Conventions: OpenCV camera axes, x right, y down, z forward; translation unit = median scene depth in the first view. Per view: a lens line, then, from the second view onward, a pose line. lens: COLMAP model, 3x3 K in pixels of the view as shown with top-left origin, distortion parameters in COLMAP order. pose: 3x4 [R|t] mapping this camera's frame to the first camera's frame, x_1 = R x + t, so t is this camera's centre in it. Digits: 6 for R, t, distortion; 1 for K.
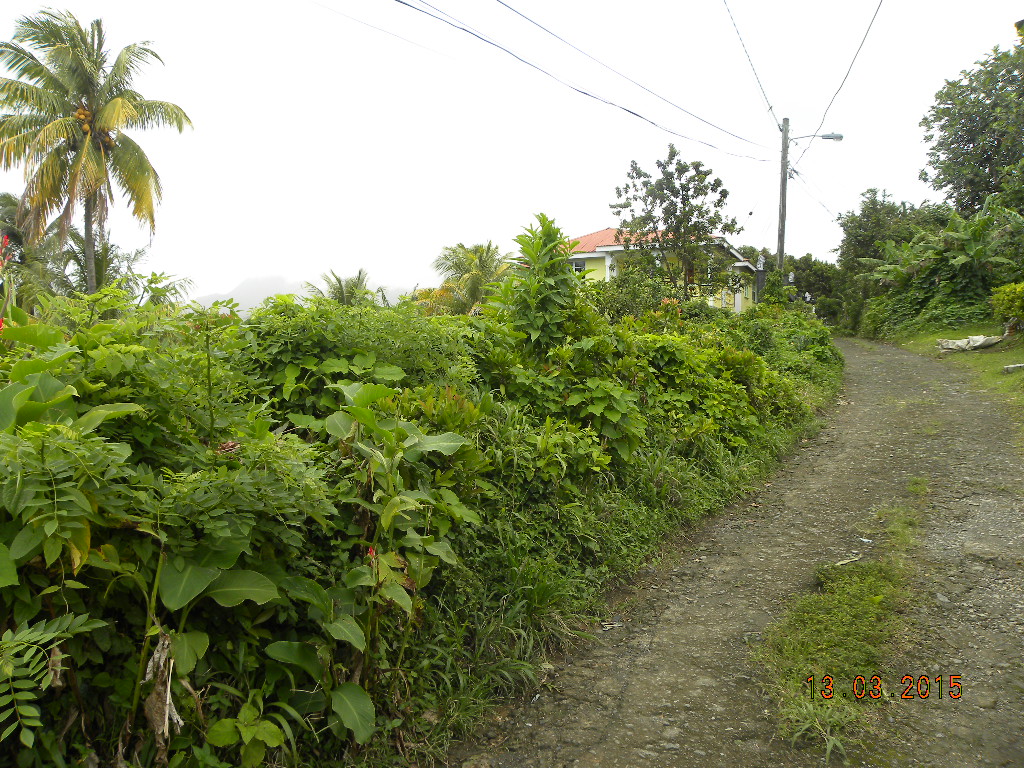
lens RADIAL K [[796.8, 0, 512.0], [0, 796.8, 384.0], [0, 0, 1]] dist [-0.158324, 0.111585]
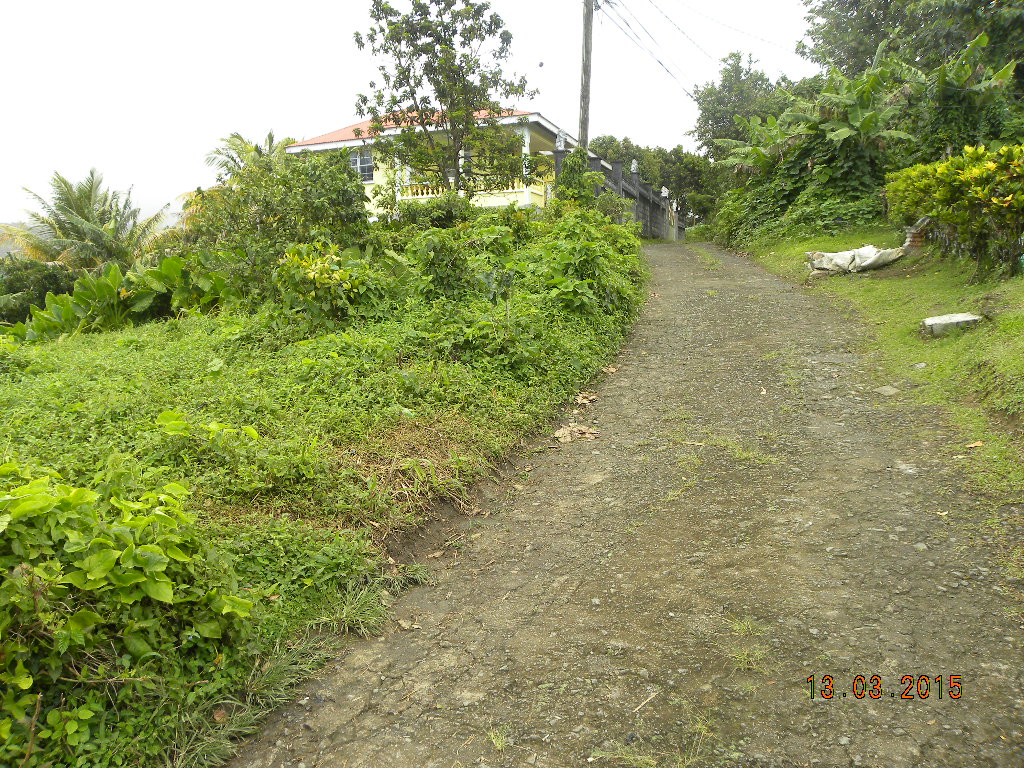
lens RADIAL K [[796.8, 0, 512.0], [0, 796.8, 384.0], [0, 0, 1]] dist [-0.158324, 0.111585]
pose [[0.990476, -0.041292, 0.131345, 0.174448], [0.024884, 0.991945, 0.124202, -0.028508], [-0.135415, -0.119751, 0.983525, 0.299490]]
